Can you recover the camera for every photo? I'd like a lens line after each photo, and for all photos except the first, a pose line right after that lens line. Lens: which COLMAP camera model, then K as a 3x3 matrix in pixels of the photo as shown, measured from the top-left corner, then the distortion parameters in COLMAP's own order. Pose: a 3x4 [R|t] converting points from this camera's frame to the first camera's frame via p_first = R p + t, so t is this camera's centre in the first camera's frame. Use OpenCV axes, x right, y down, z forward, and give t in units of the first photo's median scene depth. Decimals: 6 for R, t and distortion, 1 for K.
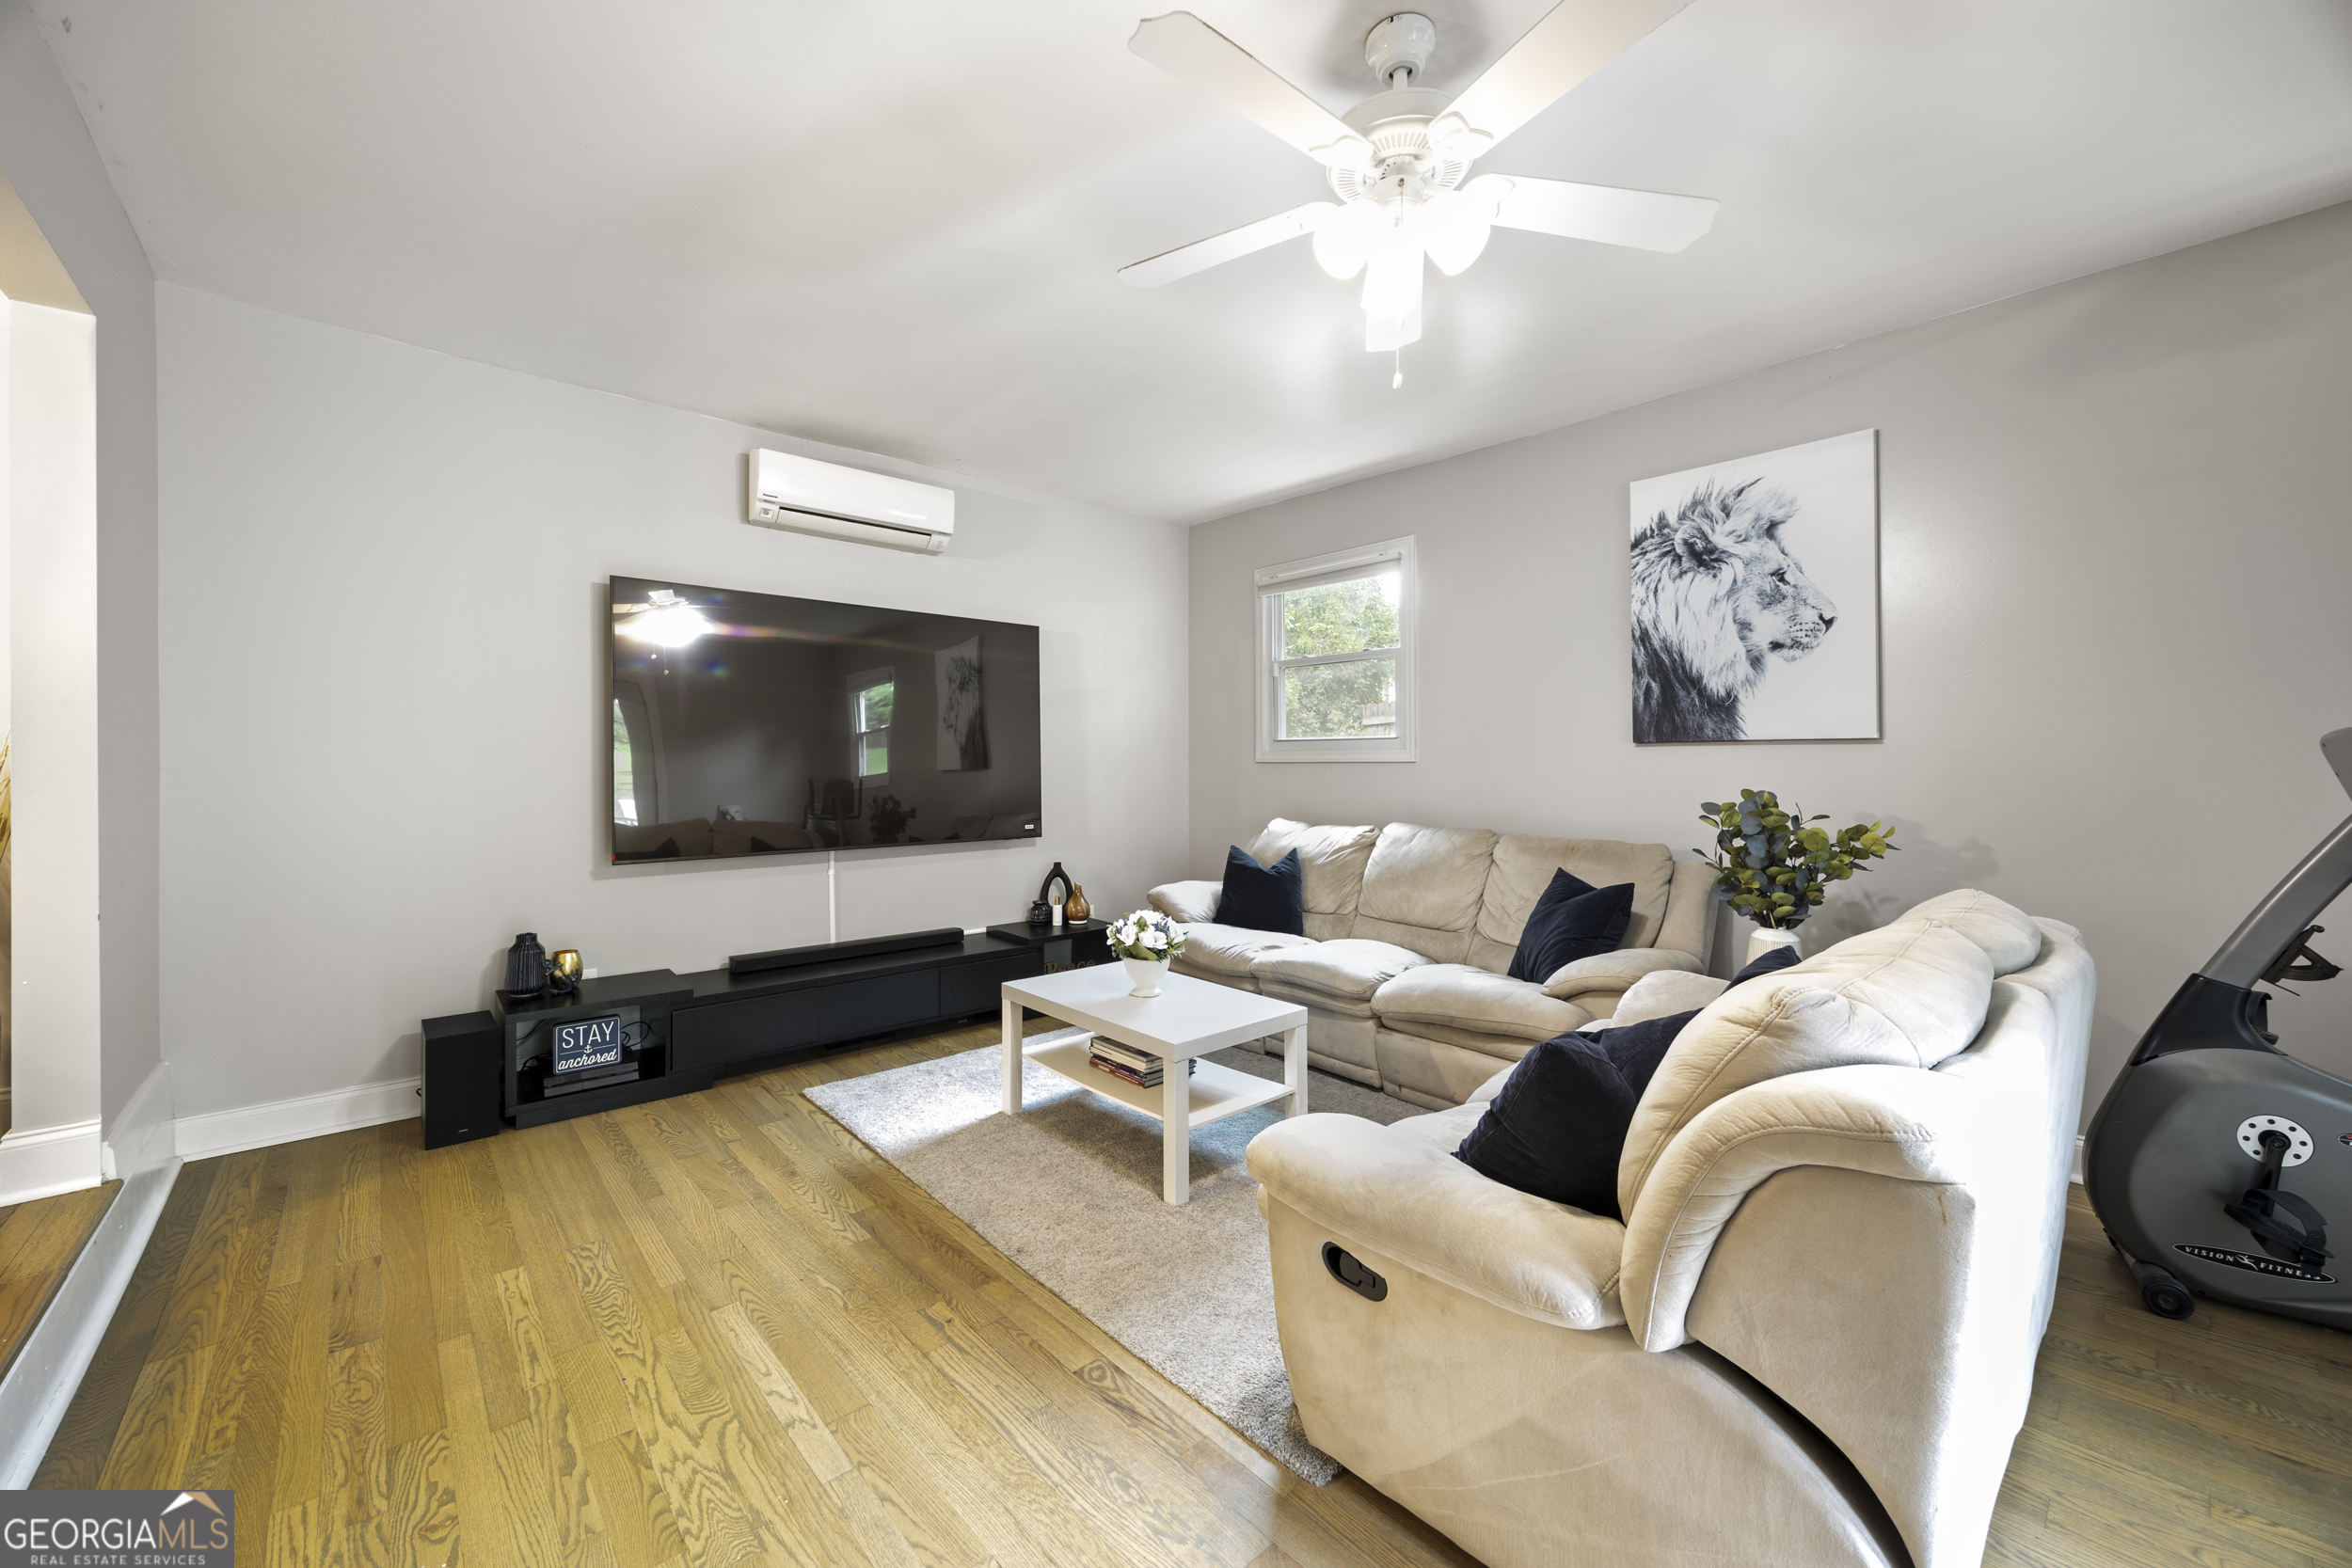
lens RADIAL K [[901.2, 0, 1179.9], [0, 901.2, 769.8], [0, 0, 1]] dist [0.002448, 0.000218]
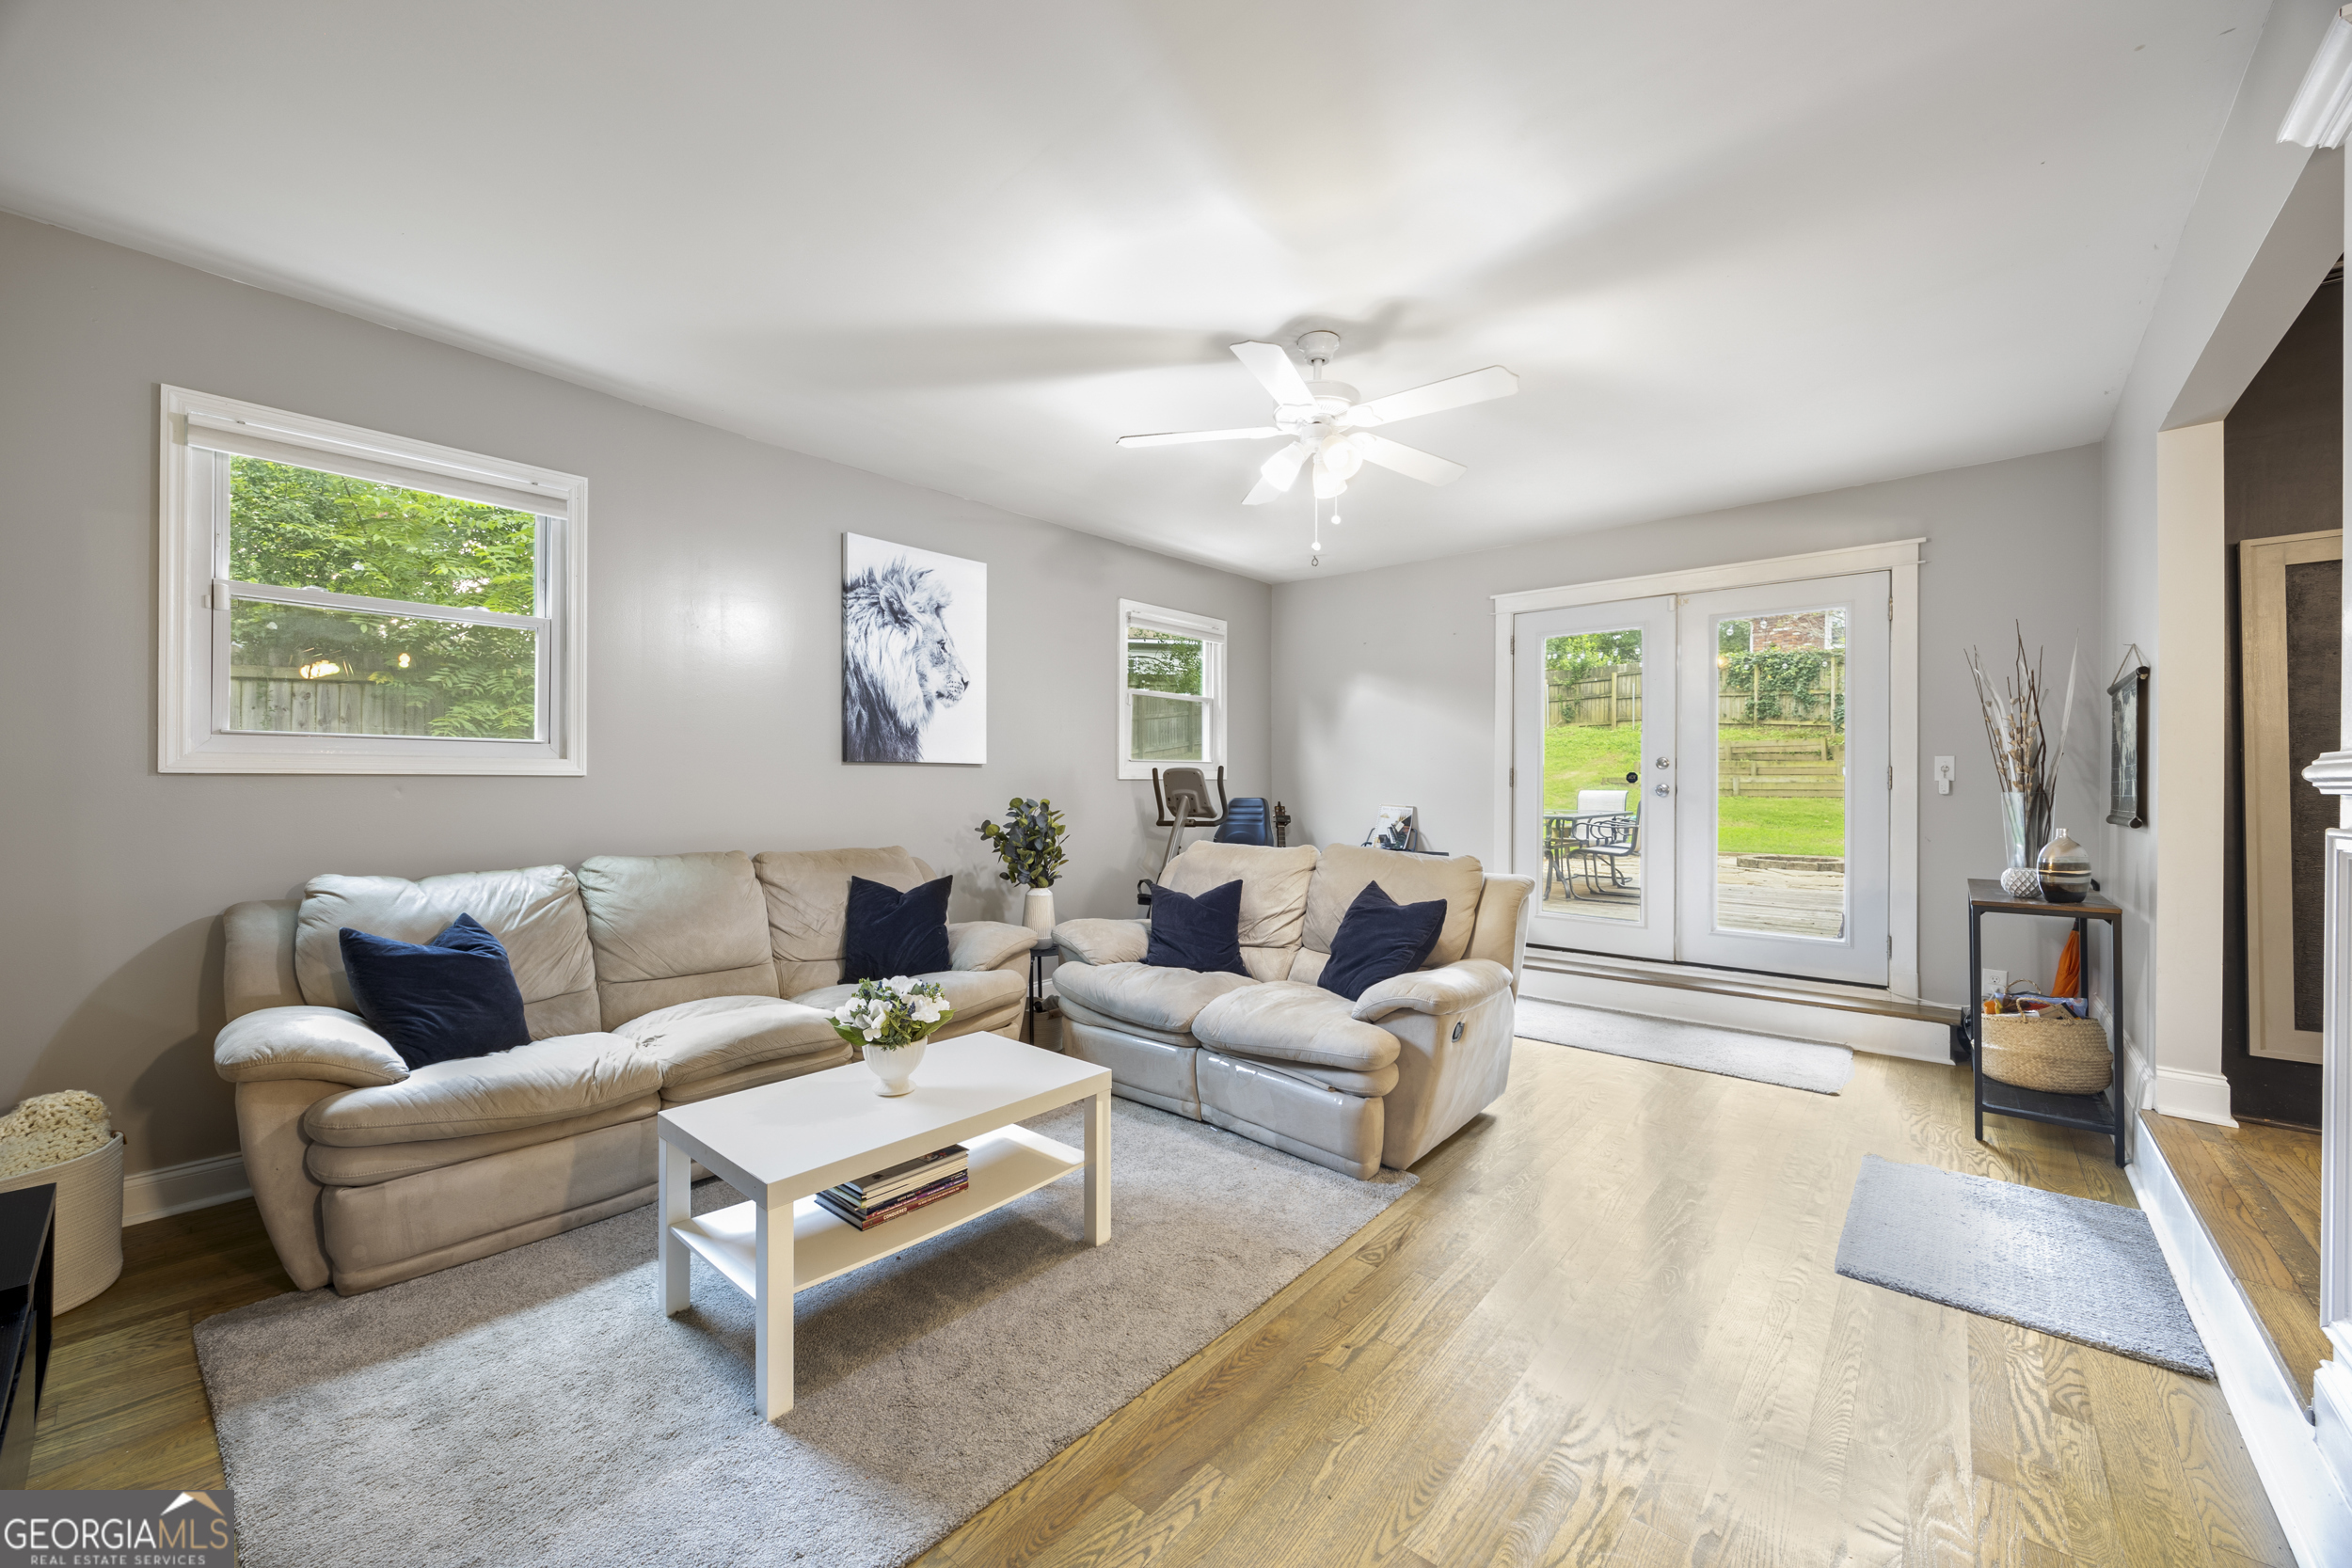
lens RADIAL K [[901.2, 0, 1179.8], [0, 901.2, 781.6], [0, 0, 1]] dist [0.002448, 0.000218]
pose [[-0.129689, 0.004166, 0.991546, -0.724308], [0.007951, 0.999963, -0.003161, 0.002215], [-0.991523, 0.007474, -0.129718, 0.785508]]
